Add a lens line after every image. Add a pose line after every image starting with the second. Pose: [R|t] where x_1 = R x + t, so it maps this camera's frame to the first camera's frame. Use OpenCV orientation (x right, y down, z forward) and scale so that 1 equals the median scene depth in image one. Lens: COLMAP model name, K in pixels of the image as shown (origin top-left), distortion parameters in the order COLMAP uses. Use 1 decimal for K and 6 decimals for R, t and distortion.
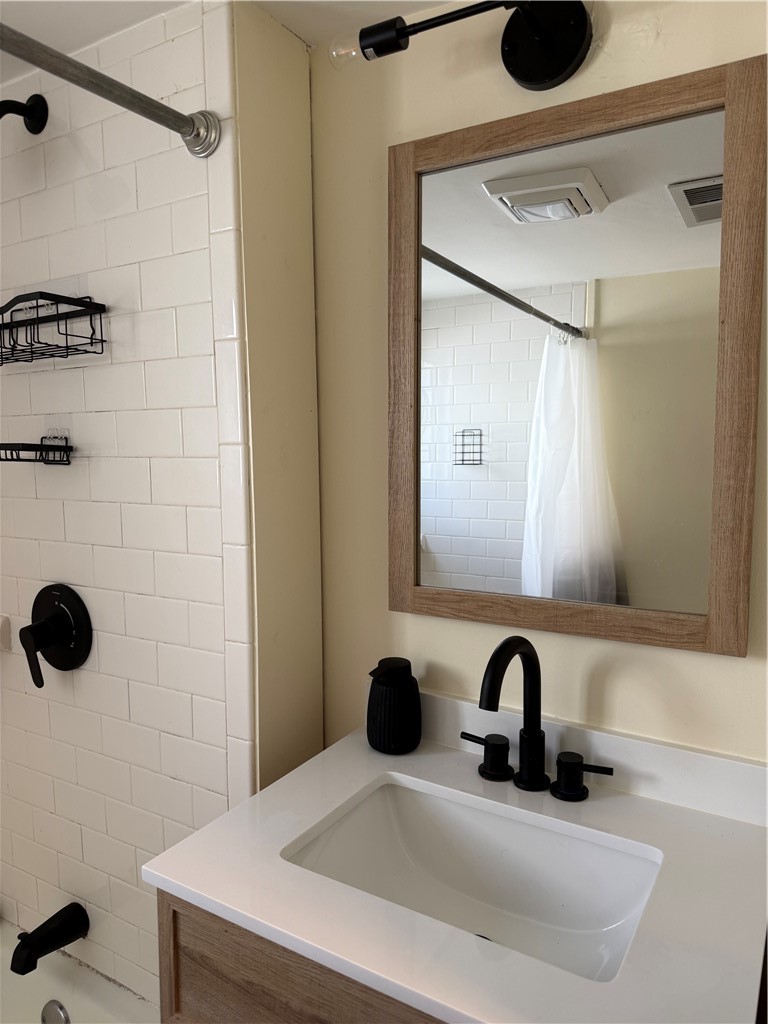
lens RADIAL K [[742.3, 0, 383.1], [0, 742.3, 514.6], [0, 0, 1]] dist [-0.003013, -0.003010]
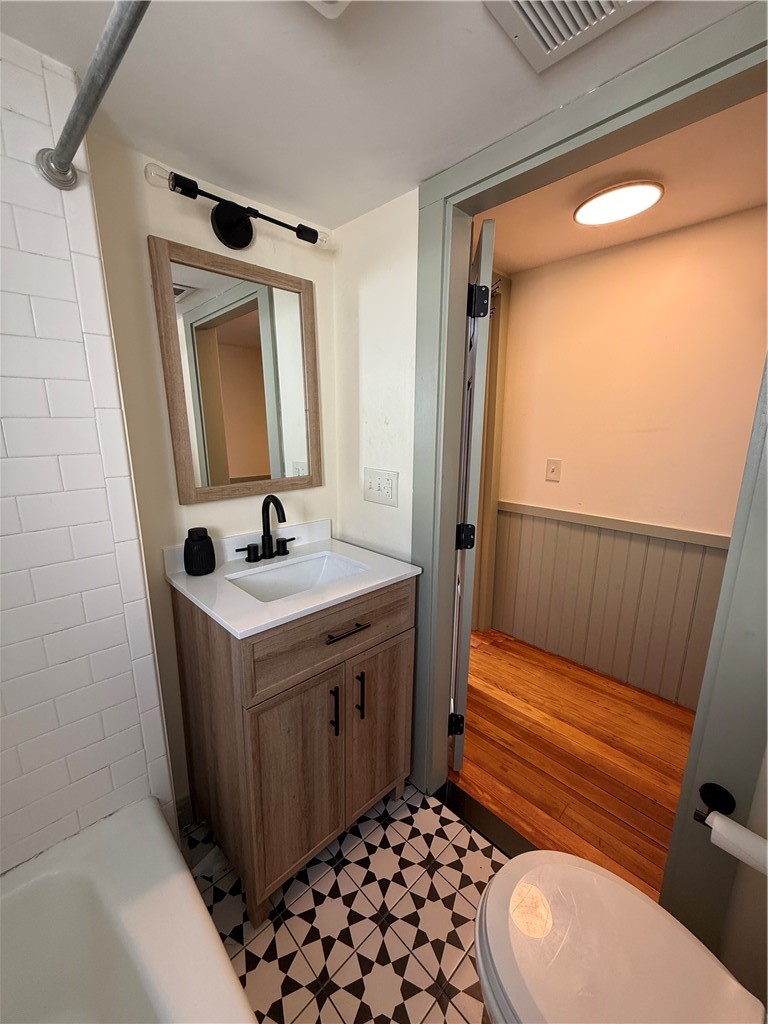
lens RADIAL K [[403.7, 0, 381.8], [0, 403.7, 511.5], [0, 0, 1]] dist [-0.003491, 0.000006]
pose [[0.243818, -0.199558, 0.949068, -0.906096], [0.096837, 0.978720, 0.180915, 0.013946], [-0.964974, 0.047794, 0.257954, 0.282645]]
